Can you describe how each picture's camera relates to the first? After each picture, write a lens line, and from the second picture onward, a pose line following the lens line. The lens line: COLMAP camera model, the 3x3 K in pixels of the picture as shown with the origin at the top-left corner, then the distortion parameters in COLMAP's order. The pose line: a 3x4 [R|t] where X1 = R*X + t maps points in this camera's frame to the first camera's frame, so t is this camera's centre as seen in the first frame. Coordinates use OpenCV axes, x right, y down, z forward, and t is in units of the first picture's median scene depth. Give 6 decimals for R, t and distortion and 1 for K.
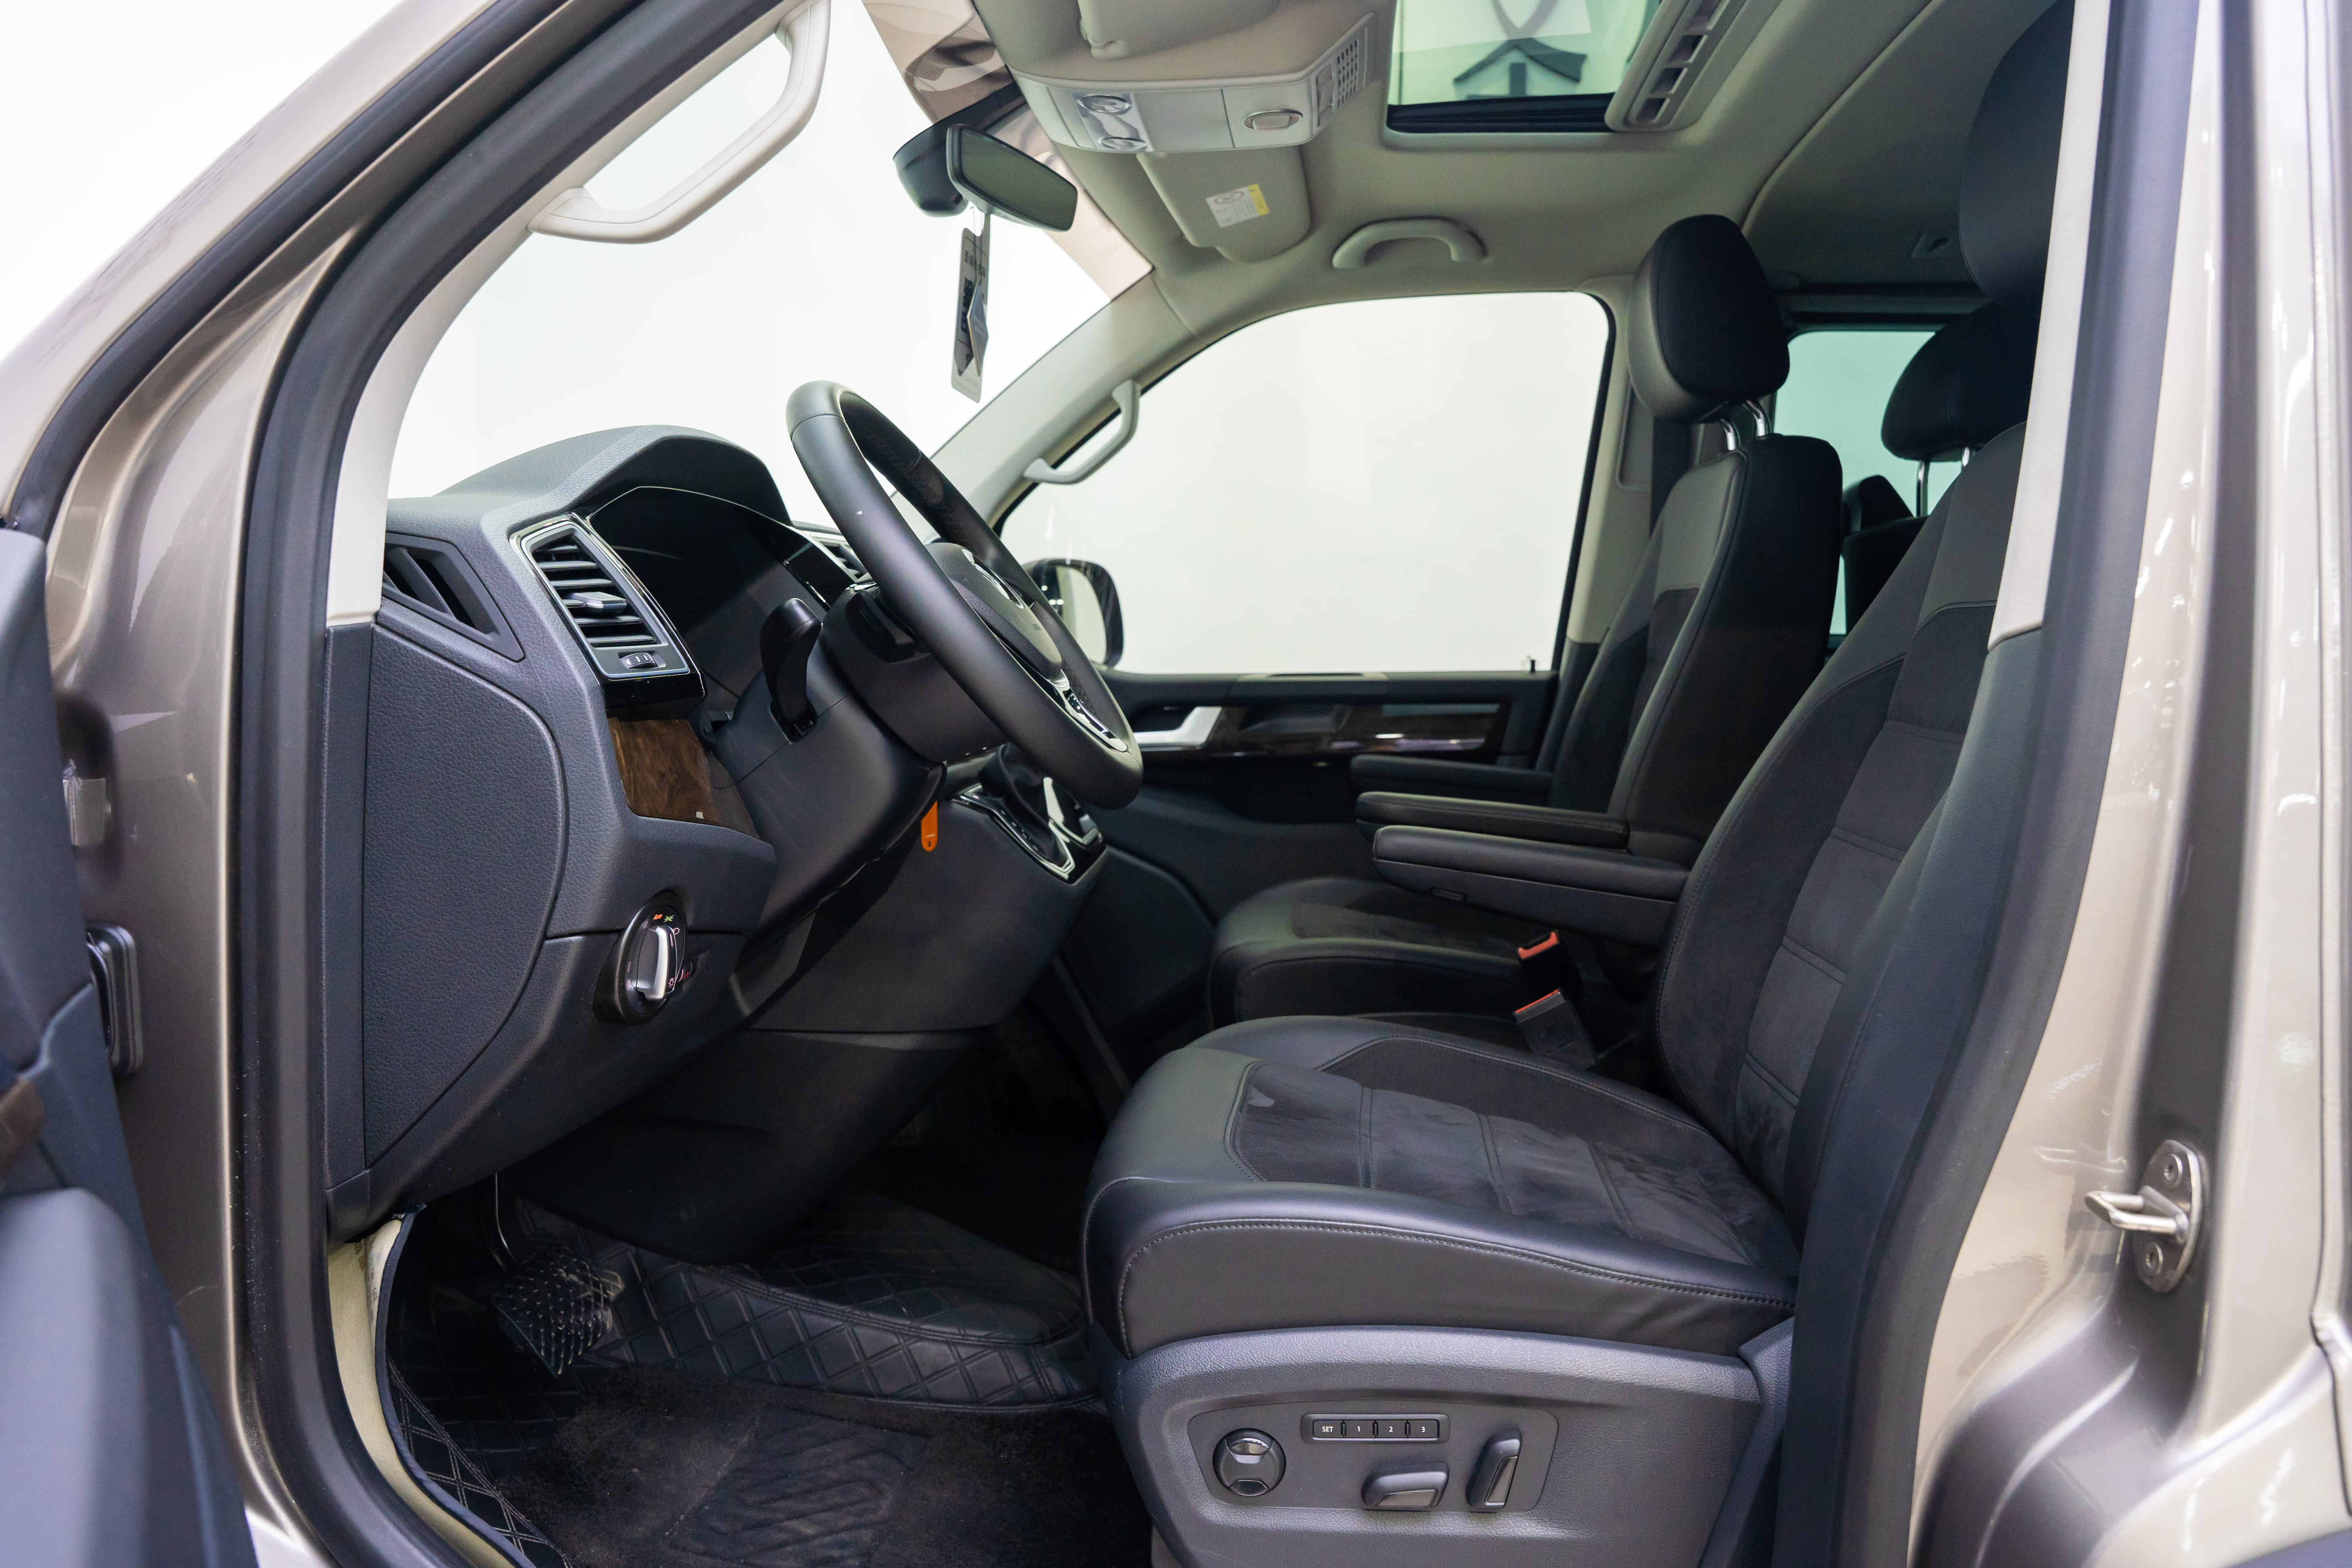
lens RADIAL K [[1666.0, 0, 1176.0], [0, 1666.0, 784.0], [0, 0, 1]] dist [-0.113239, 0.000706]
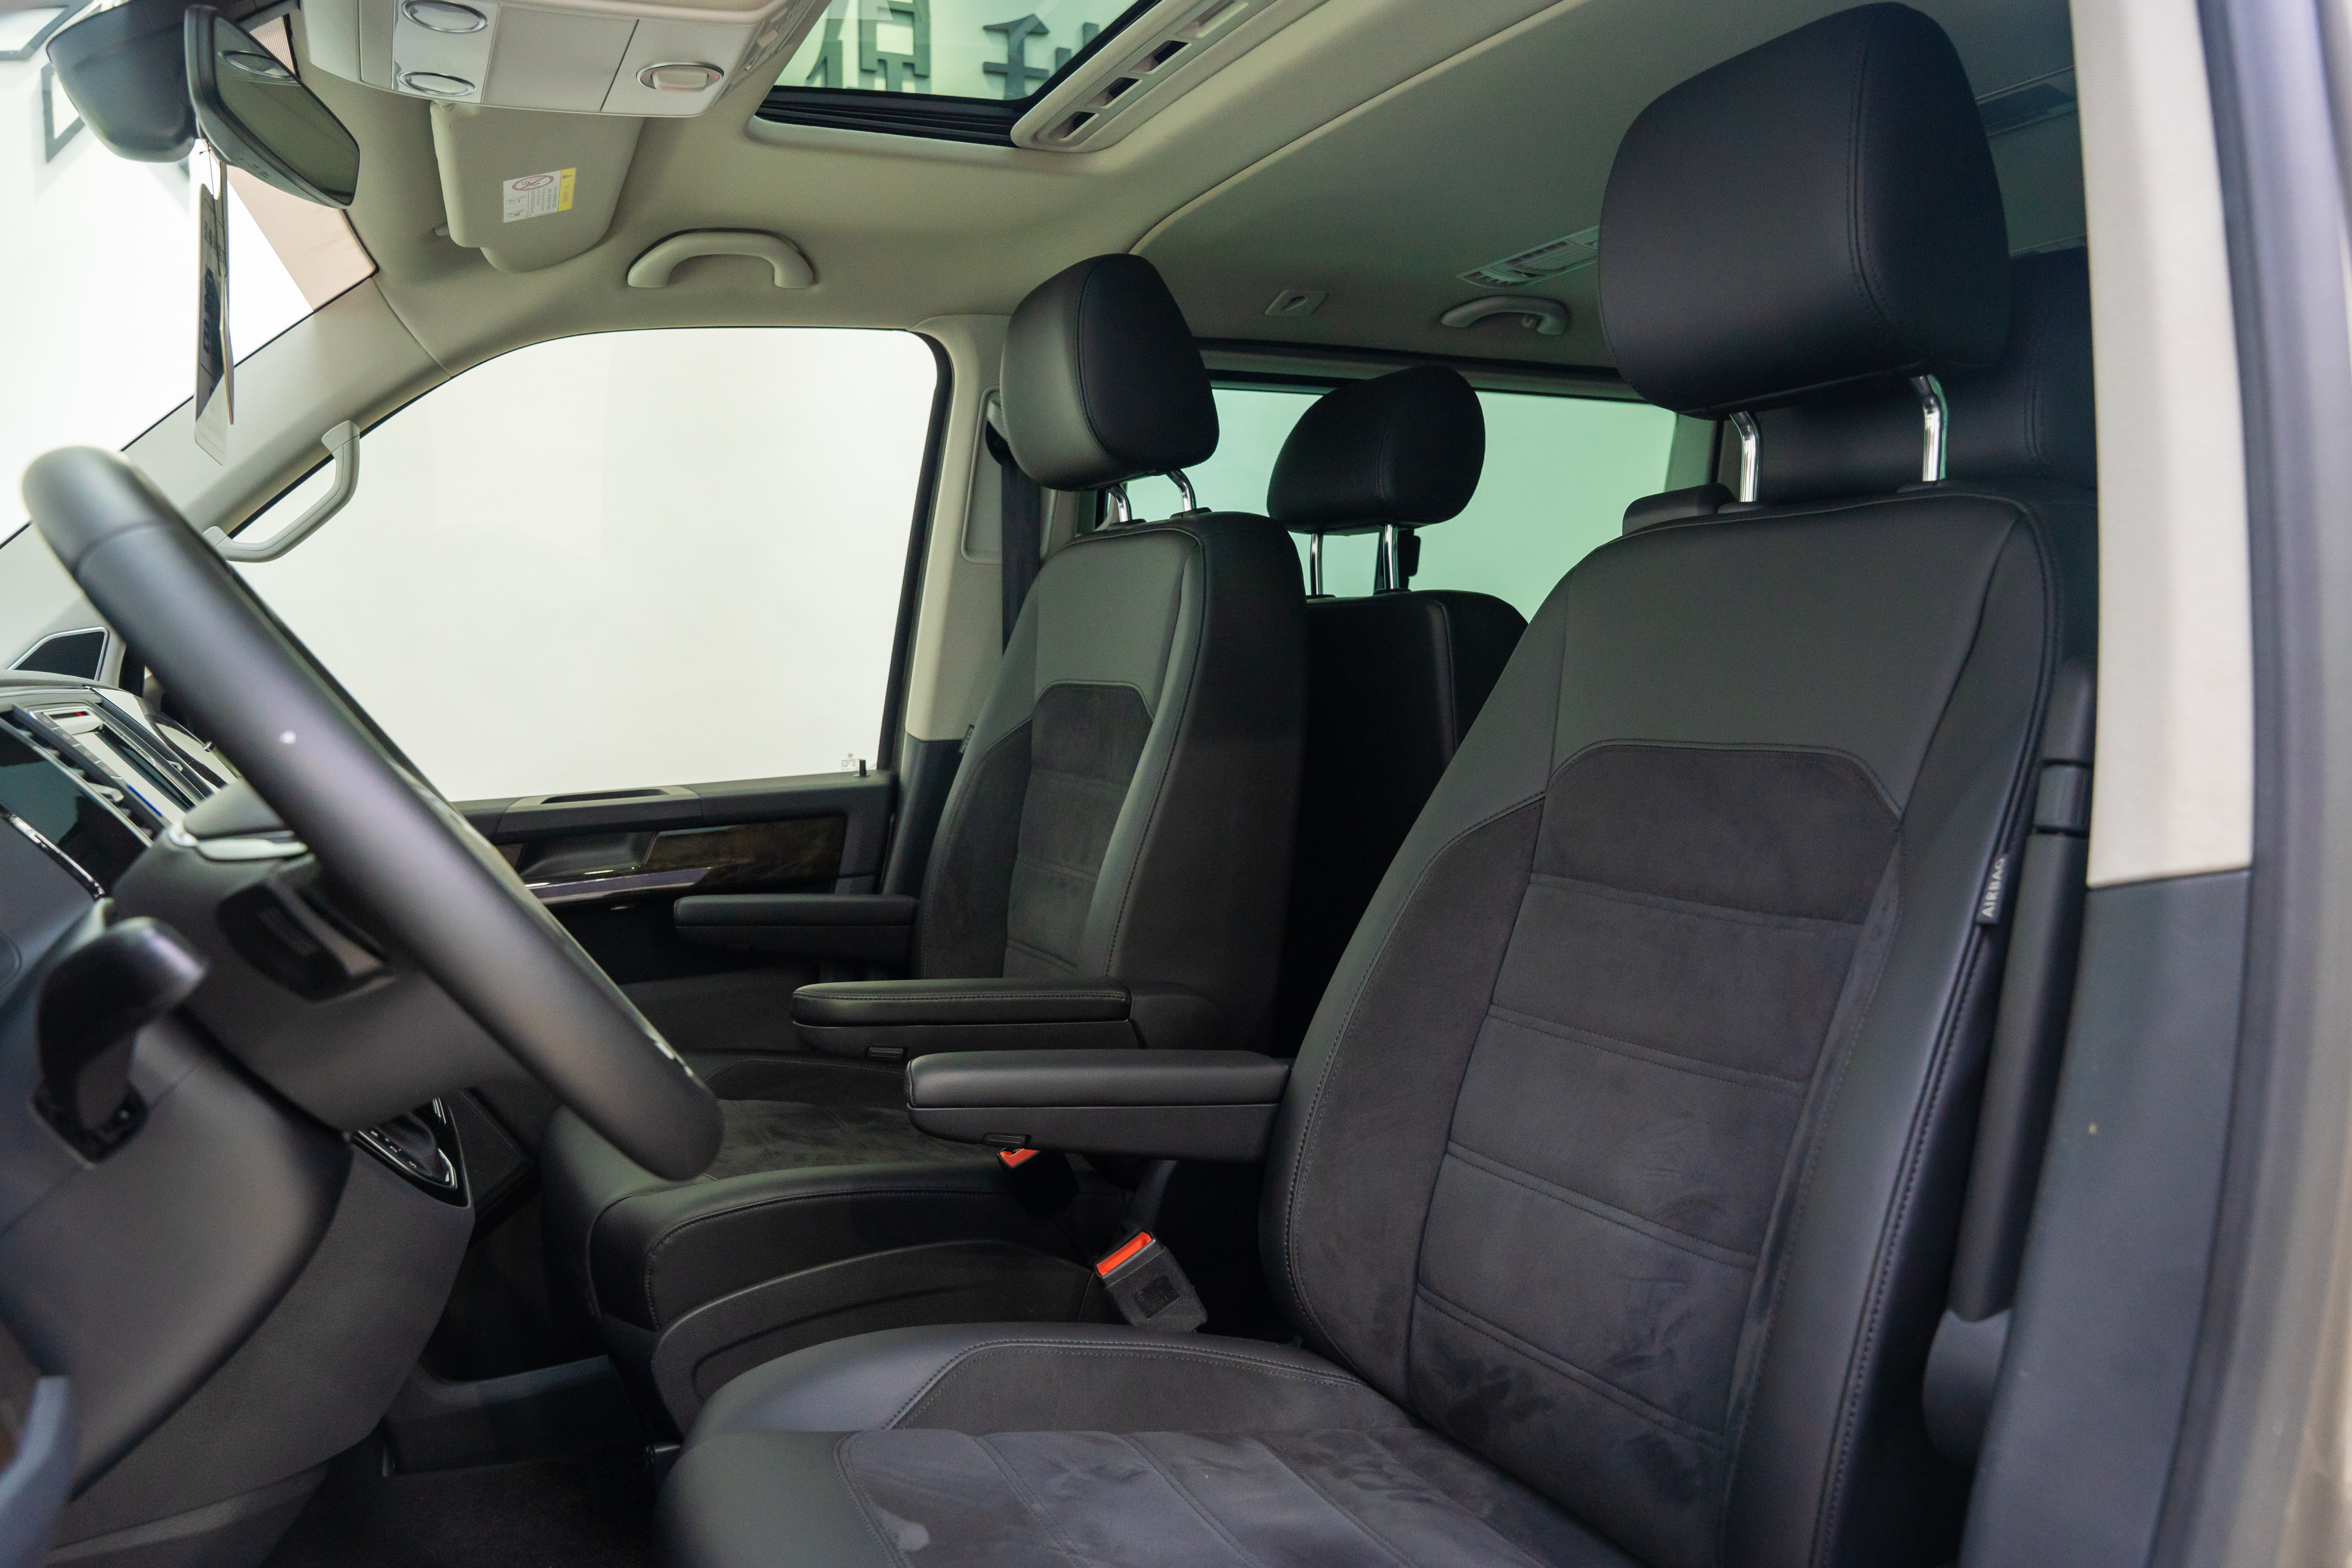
lens RADIAL K [[1654.7, 0, 1176.0], [0, 1654.7, 784.0], [0, 0, 1]] dist [-0.182482, 0.137547]
pose [[0.846392, -0.066629, 0.528376, -0.114623], [0.073265, 0.997277, 0.008397, -0.070755], [-0.527497, 0.031604, 0.848969, 0.245808]]
